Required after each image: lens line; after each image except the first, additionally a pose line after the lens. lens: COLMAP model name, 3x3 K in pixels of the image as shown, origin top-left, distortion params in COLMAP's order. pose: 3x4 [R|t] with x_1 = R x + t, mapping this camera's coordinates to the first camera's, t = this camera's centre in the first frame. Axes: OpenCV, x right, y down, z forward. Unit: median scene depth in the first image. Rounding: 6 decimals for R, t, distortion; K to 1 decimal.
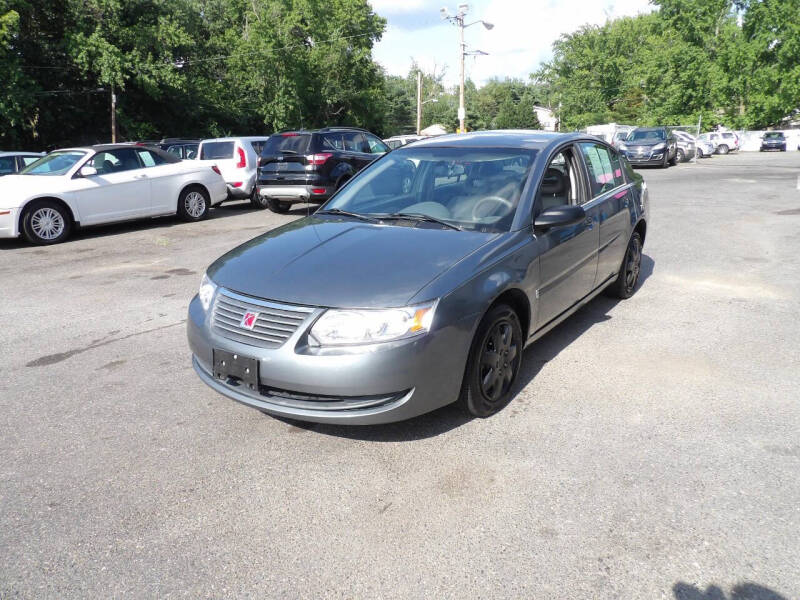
lens RADIAL K [[566.5, 0, 406.6], [0, 566.5, 301.5], [0, 0, 1]] dist [-0.029334, 0.031708]
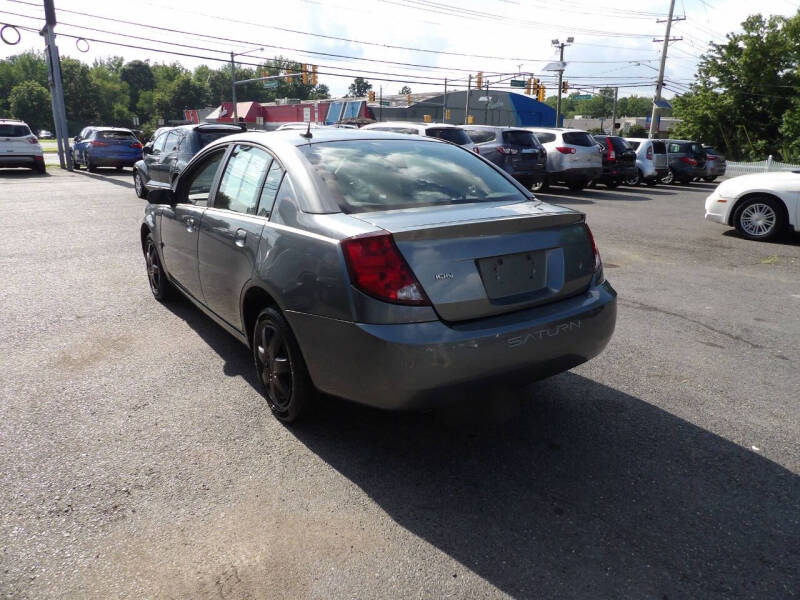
lens RADIAL K [[566.5, 0, 403.1], [0, 566.5, 295.7], [0, 0, 1]] dist [-0.029334, 0.031708]
pose [[-0.332125, 0.271758, -0.903239, 0.435835], [-0.266125, 0.891694, 0.366140, -0.189262], [0.904915, 0.361979, -0.223832, 0.622457]]
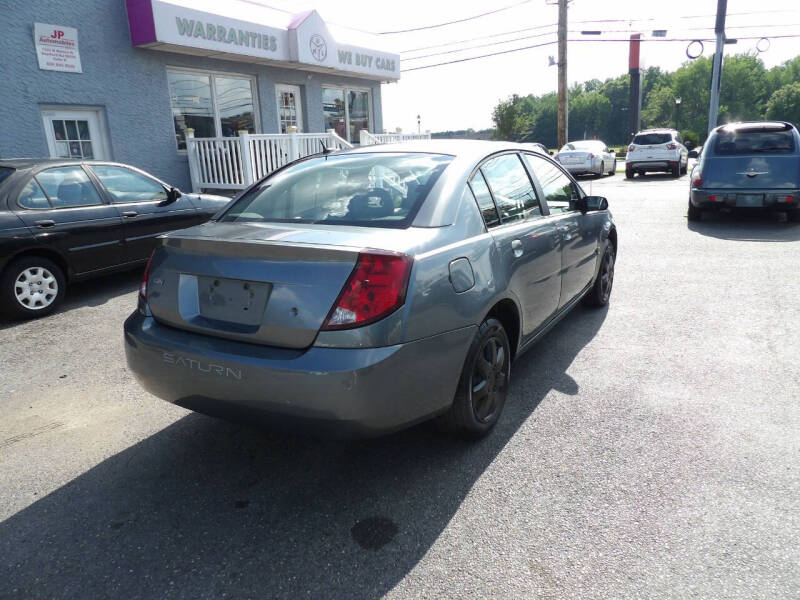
lens RADIAL K [[566.5, 0, 410.4], [0, 566.5, 294.3], [0, 0, 1]] dist [-0.029334, 0.031708]
pose [[-0.994192, 0.084097, -0.067161, 0.121100], [0.038871, 0.862492, 0.504575, -0.238772], [0.100359, 0.499034, -0.860752, 0.823122]]
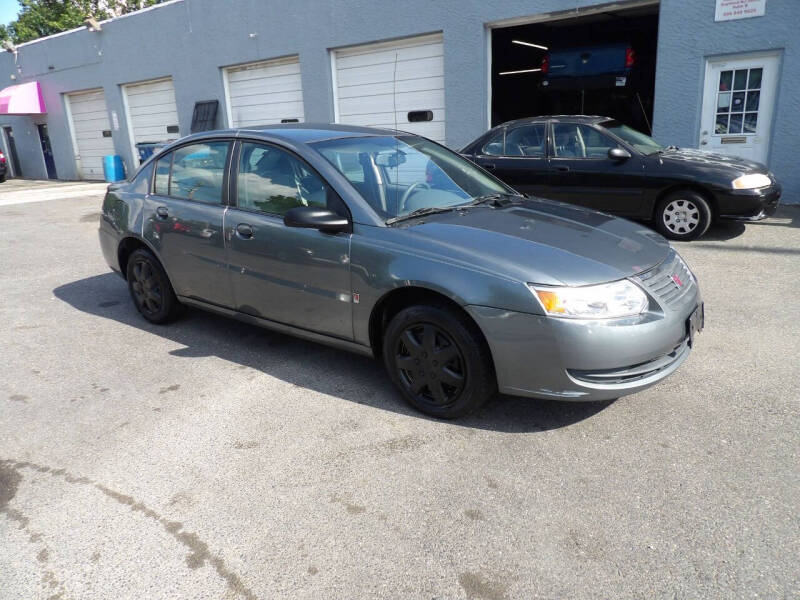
lens RADIAL K [[566.5, 0, 410.8], [0, 566.5, 298.6], [0, 0, 1]] dist [-0.029334, 0.031708]
pose [[0.029578, -0.263791, 0.964126, -0.353274], [0.308520, 0.919863, 0.242215, -0.093331], [-0.950758, 0.290288, 0.108593, 0.364736]]
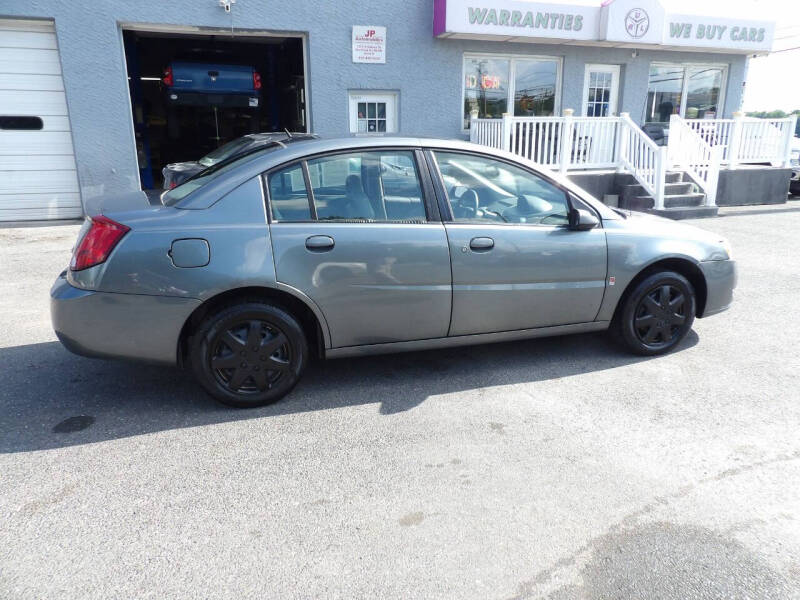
lens RADIAL K [[566.5, 0, 408.3], [0, 566.5, 294.3], [0, 0, 1]] dist [-0.029334, 0.031708]
pose [[-0.798709, -0.138109, 0.585654, -0.175762], [0.182234, 0.872072, 0.454181, -0.210174], [-0.573459, 0.469485, -0.671364, 0.744264]]
